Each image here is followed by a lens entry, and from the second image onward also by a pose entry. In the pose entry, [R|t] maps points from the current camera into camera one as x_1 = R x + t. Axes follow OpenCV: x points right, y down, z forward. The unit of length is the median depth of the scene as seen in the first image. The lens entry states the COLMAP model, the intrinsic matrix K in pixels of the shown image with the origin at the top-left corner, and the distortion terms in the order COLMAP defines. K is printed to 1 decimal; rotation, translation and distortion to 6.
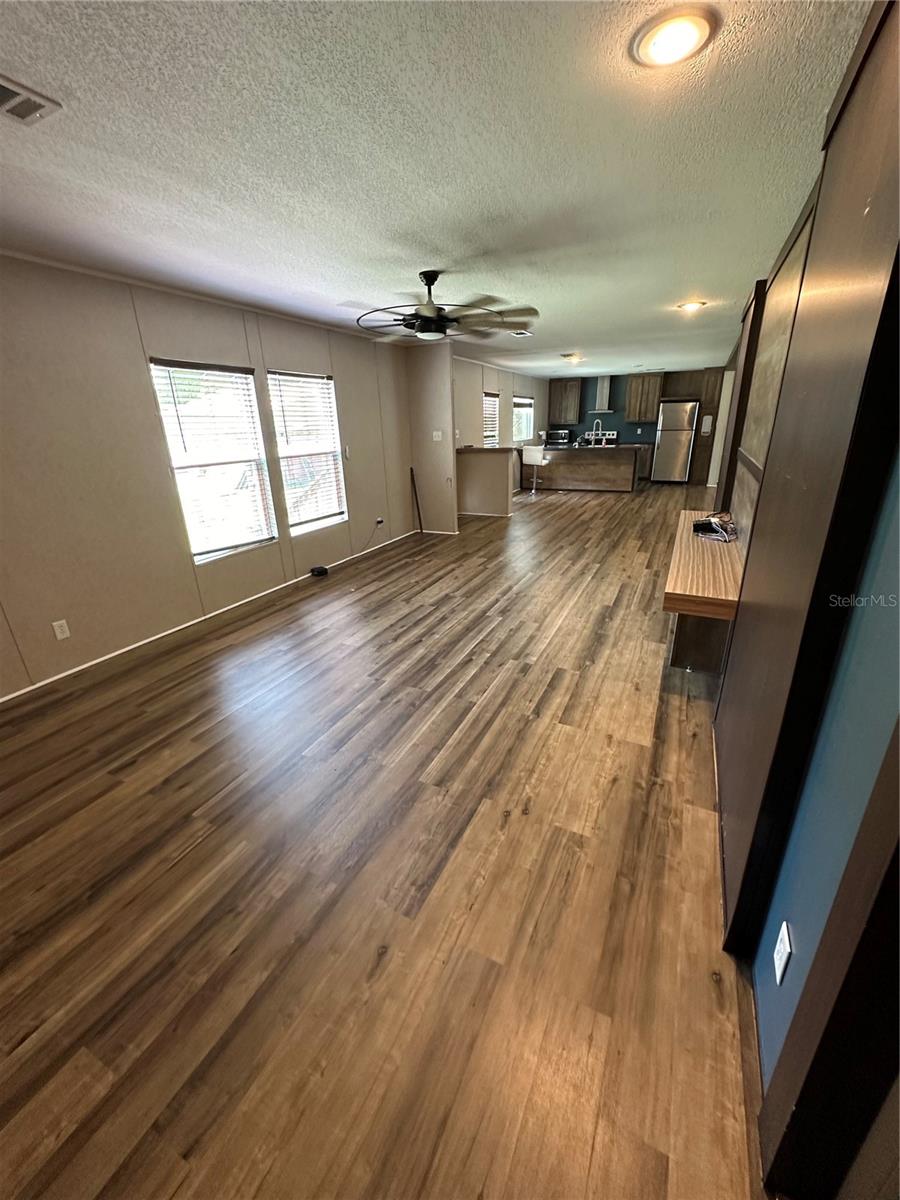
lens RADIAL K [[476.9, 0, 452.3], [0, 476.9, 598.9], [0, 0, 1]] dist [-0.002775, 0.000748]
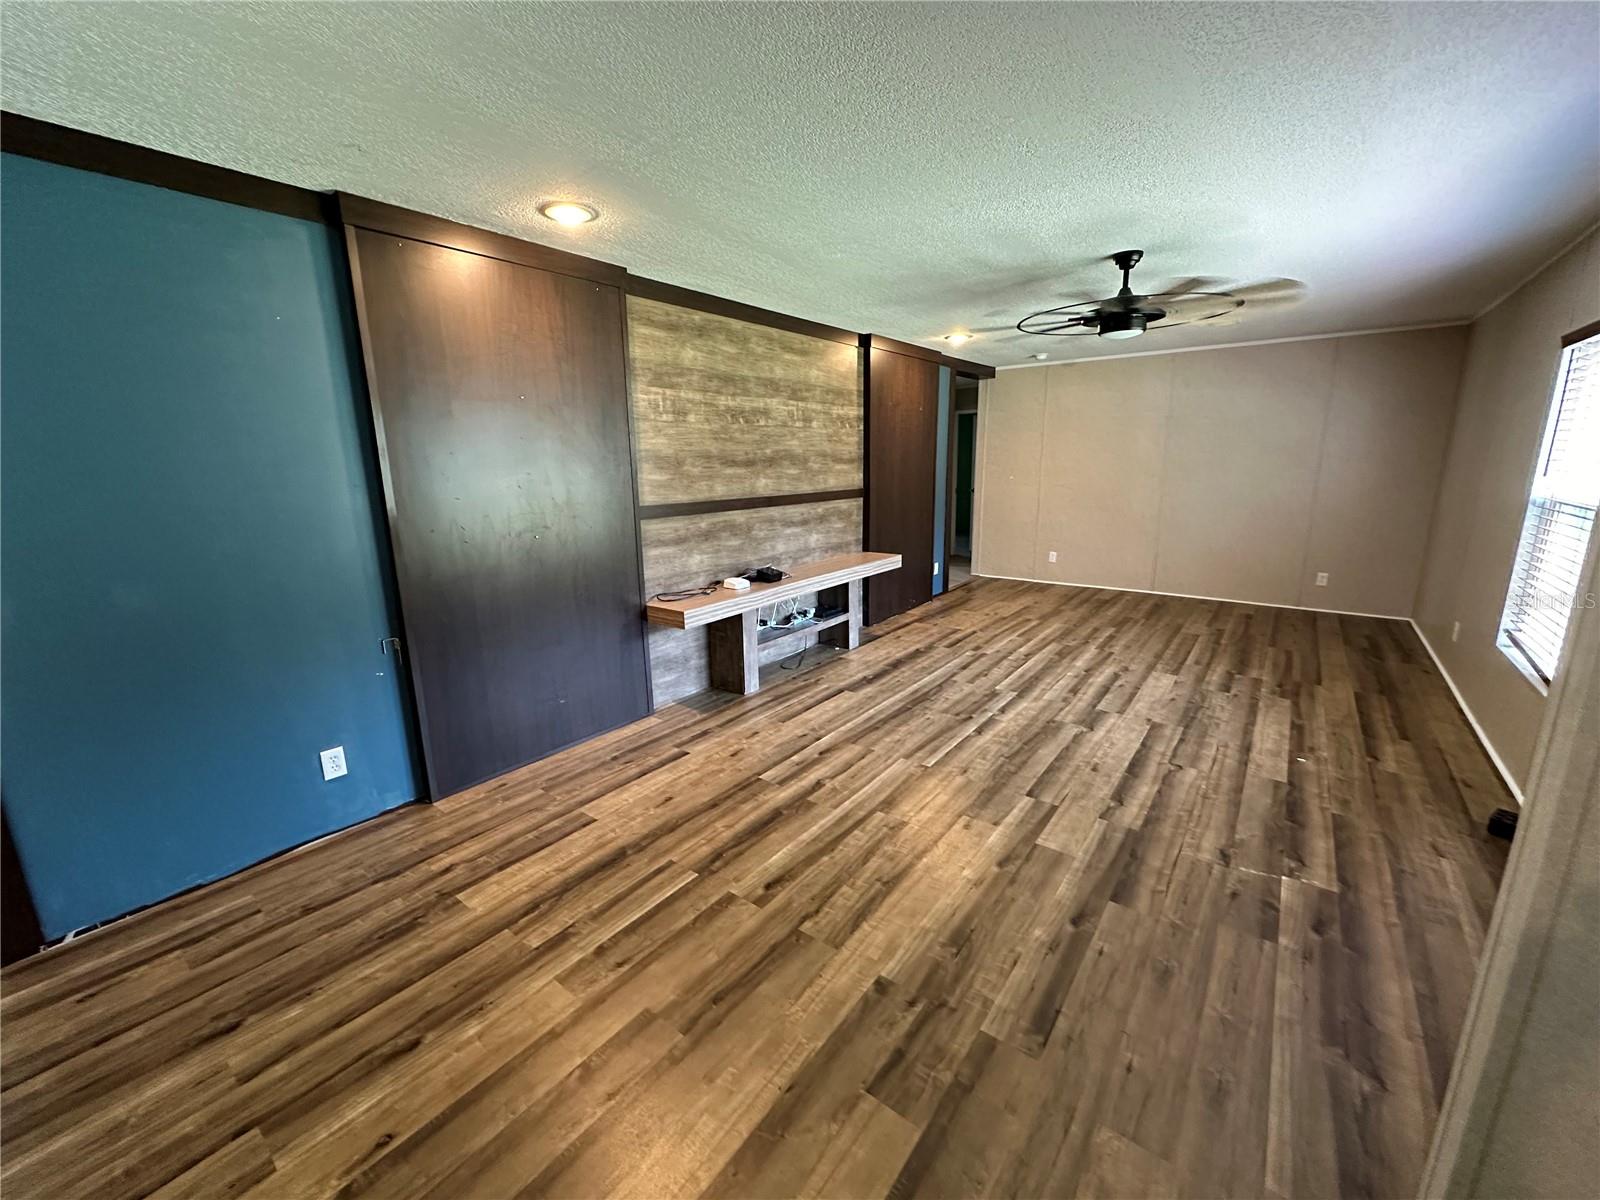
lens RADIAL K [[635.8, 0, 796.1], [0, 635.8, 598.4], [0, 0, 1]] dist [-0.002775, 0.000748]
pose [[-0.977185, -0.002651, 0.212374, 0.186034], [0.112733, 0.840969, 0.529209, -0.624215], [-0.180003, 0.541077, -0.821483, 1.677222]]
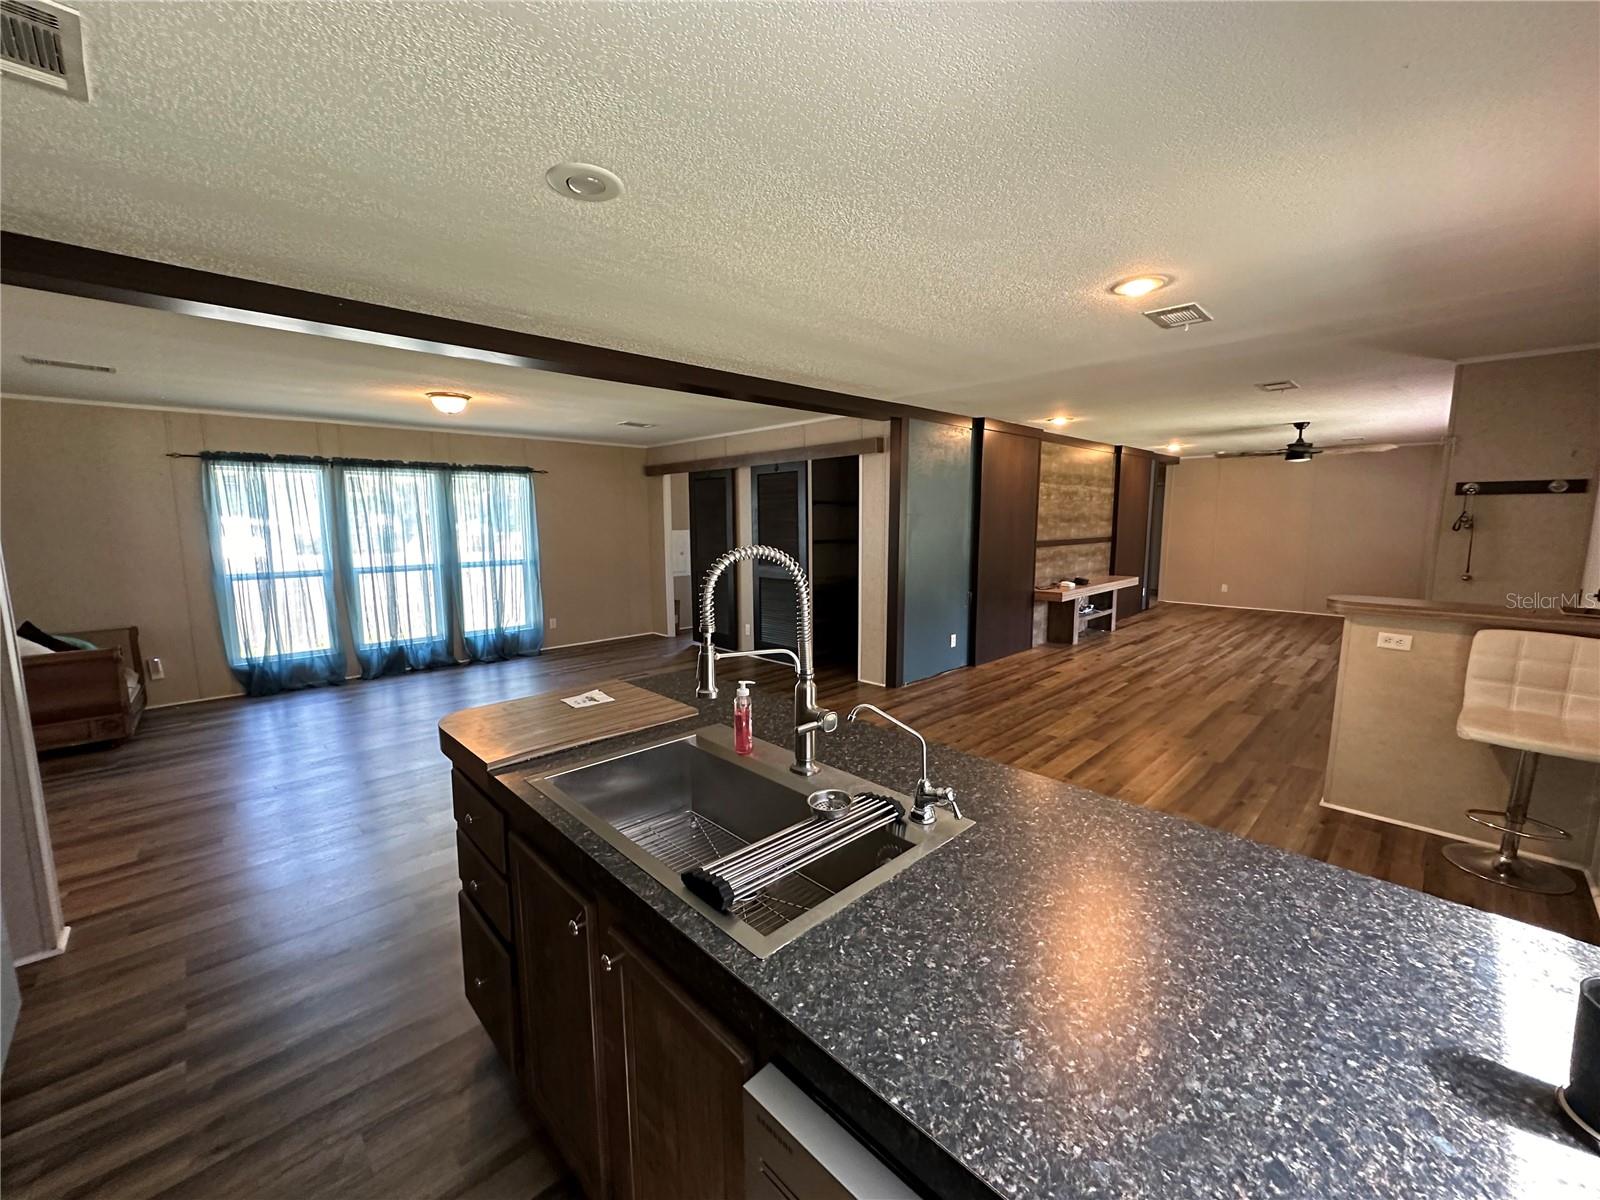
lens RADIAL K [[635.8, 0, 798.2], [0, 635.8, 599.6], [0, 0, 1]] dist [-0.002775, 0.000748]
pose [[-0.940683, -0.011576, 0.339090, 0.586117], [0.147098, 0.886692, 0.438338, -1.000246], [-0.305743, 0.462216, -0.832393, 2.629611]]
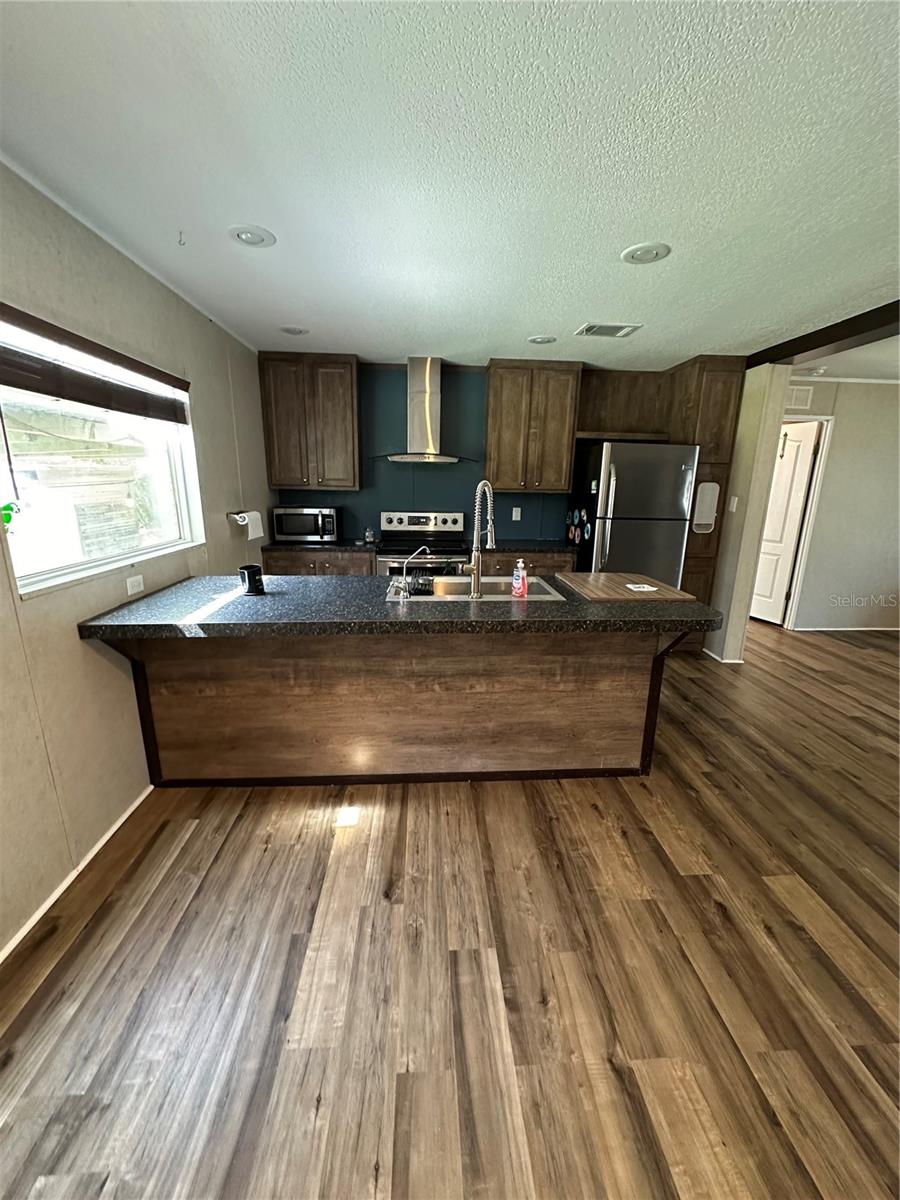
lens RADIAL K [[476.9, 0, 450.0], [0, 476.9, 599.4], [0, 0, 1]] dist [-0.002775, 0.000748]
pose [[0.871675, -0.078506, 0.483755, 0.418889], [0.133606, 0.987764, -0.080446, -0.716761], [-0.471520, 0.134755, 0.871499, 1.923373]]
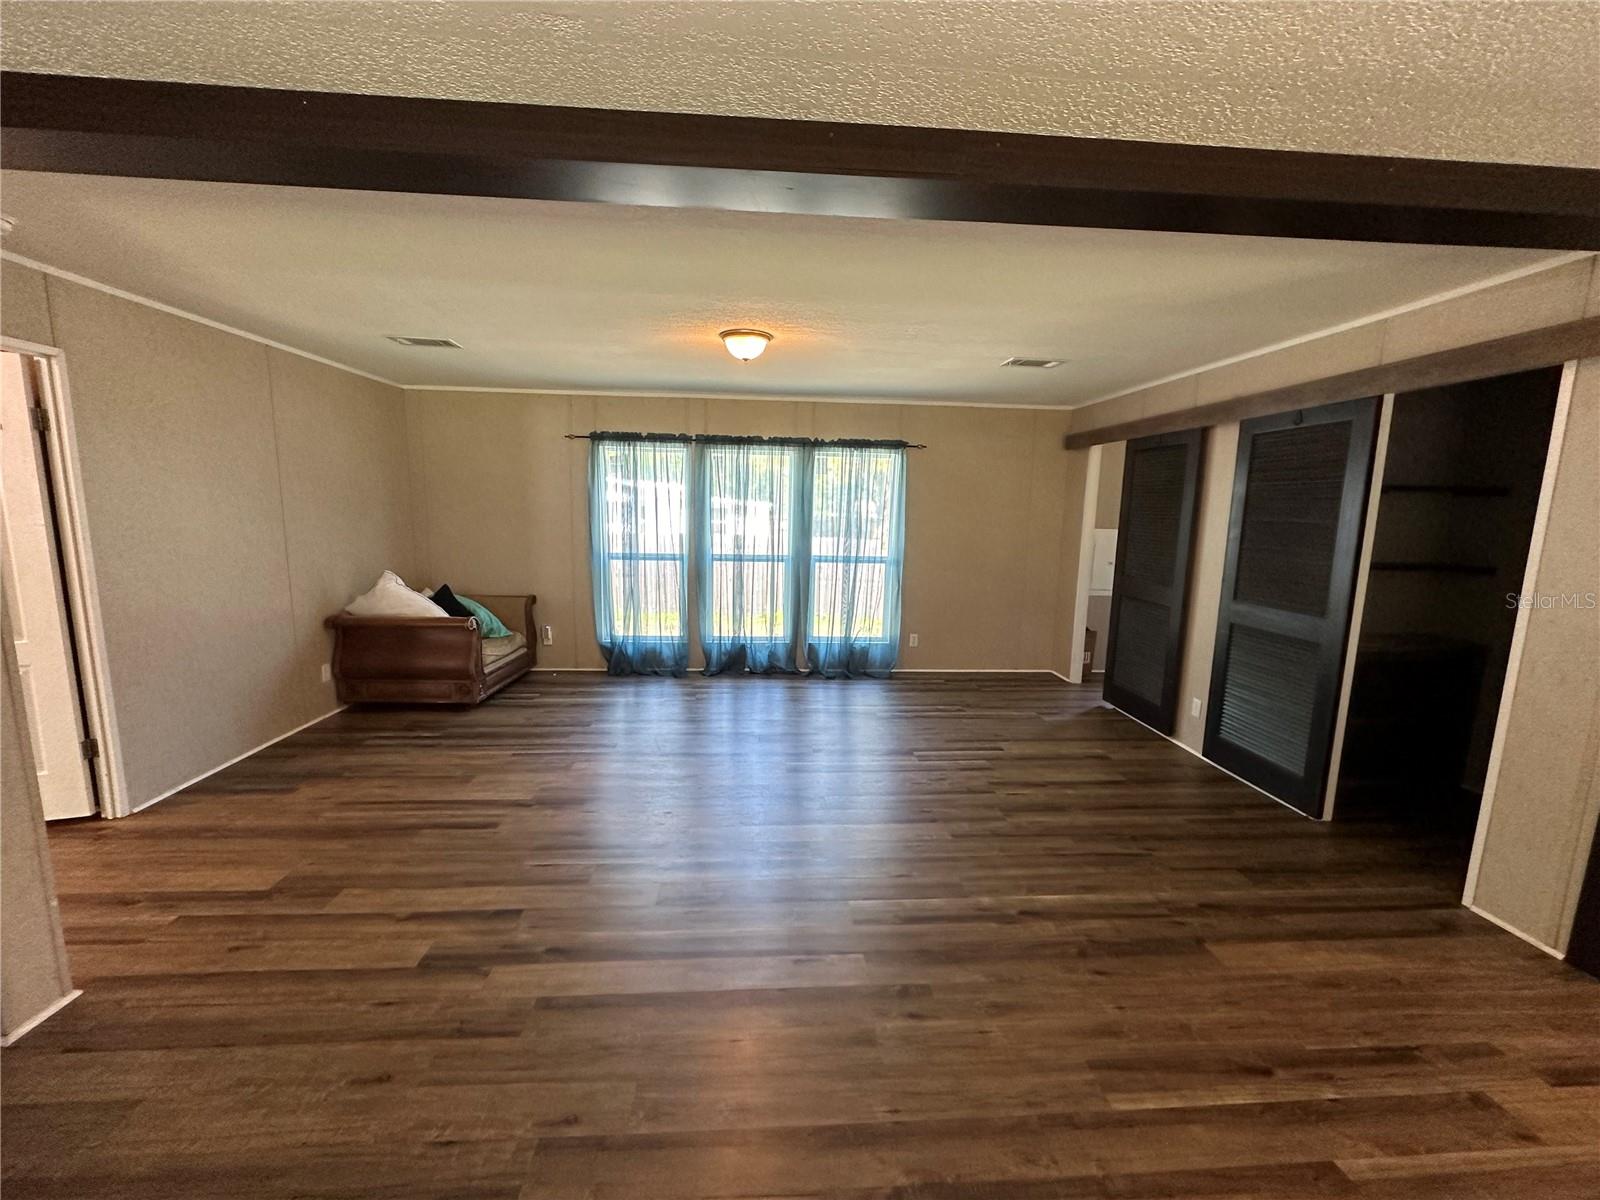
lens RADIAL K [[635.8, 0, 797.5], [0, 635.8, 597.8], [0, 0, 1]] dist [-0.002775, 0.000748]
pose [[-0.497928, -0.111035, 0.860081, 0.765338], [0.296374, 0.910267, 0.289094, -0.828462], [-0.815003, 0.398854, -0.420340, 2.151426]]
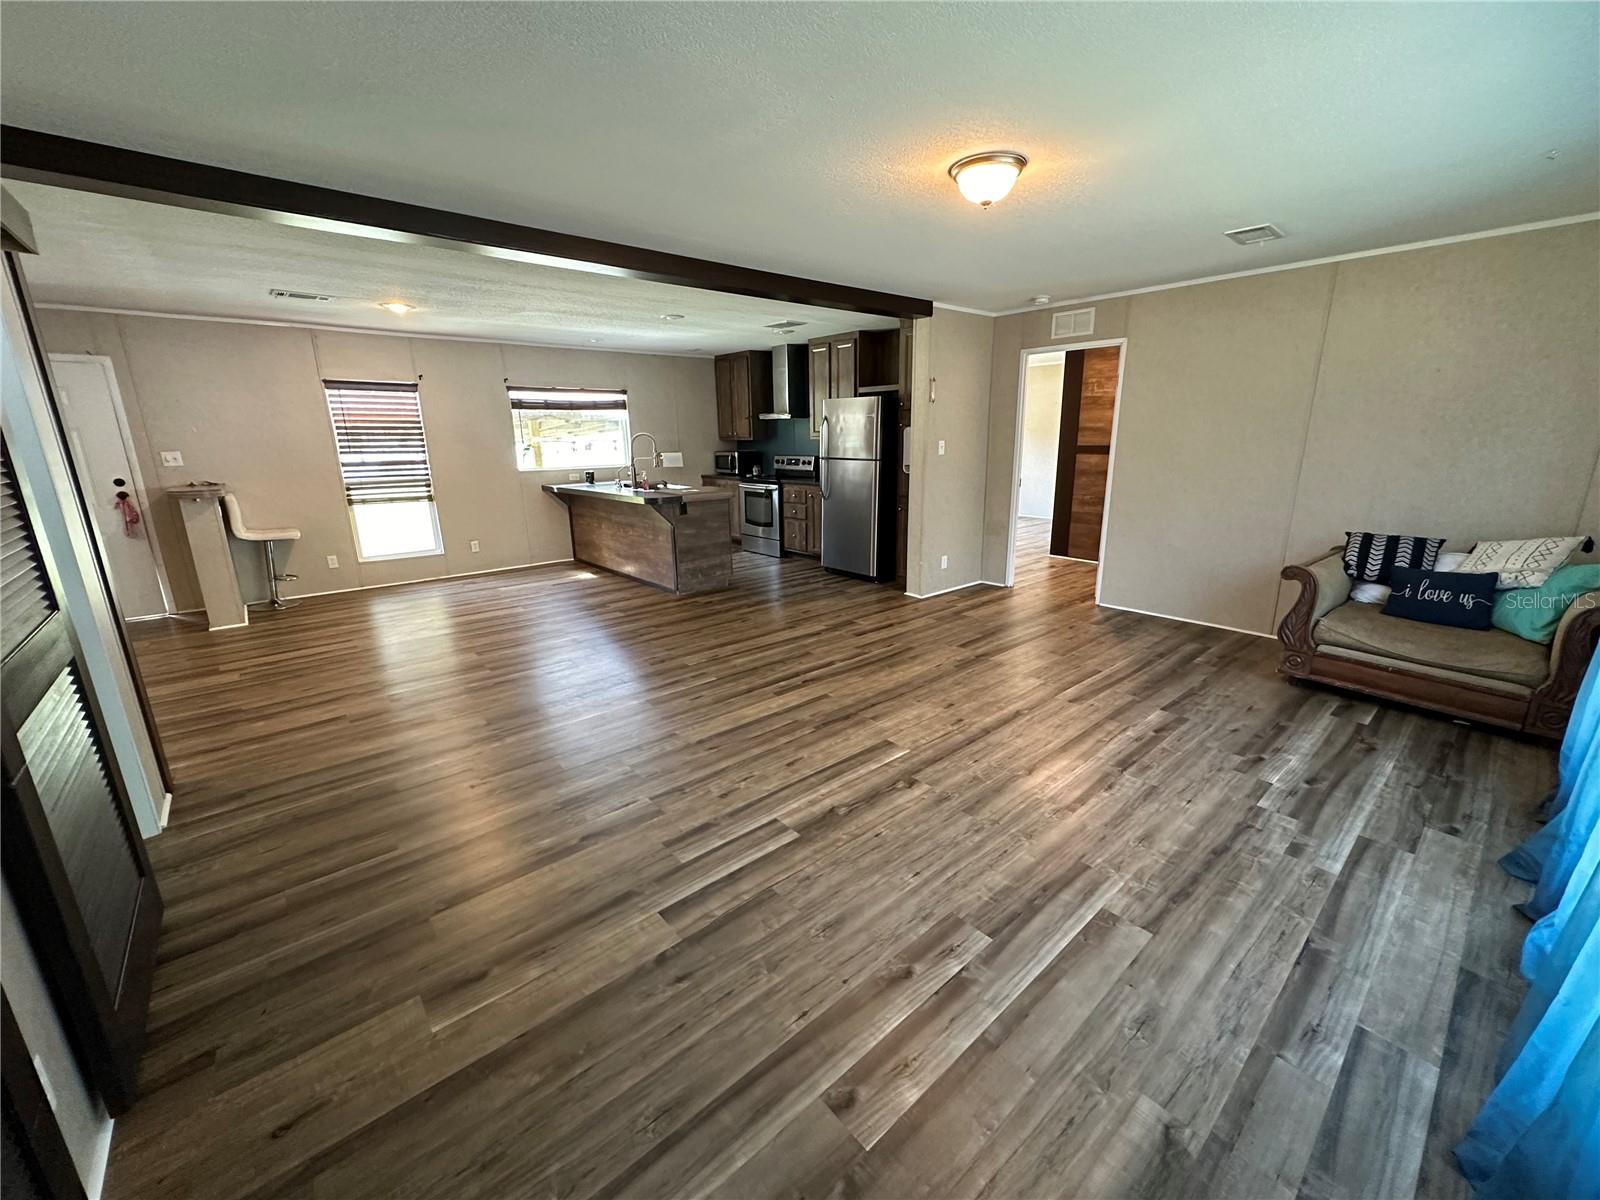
lens RADIAL K [[635.8, 0, 798.8], [0, 635.8, 602.7], [0, 0, 1]] dist [-0.002775, 0.000748]
pose [[0.917478, 0.115242, -0.380727, 1.659467], [-0.148004, 0.987295, -0.057816, -0.464056], [0.369227, 0.109394, 0.922878, 1.162568]]
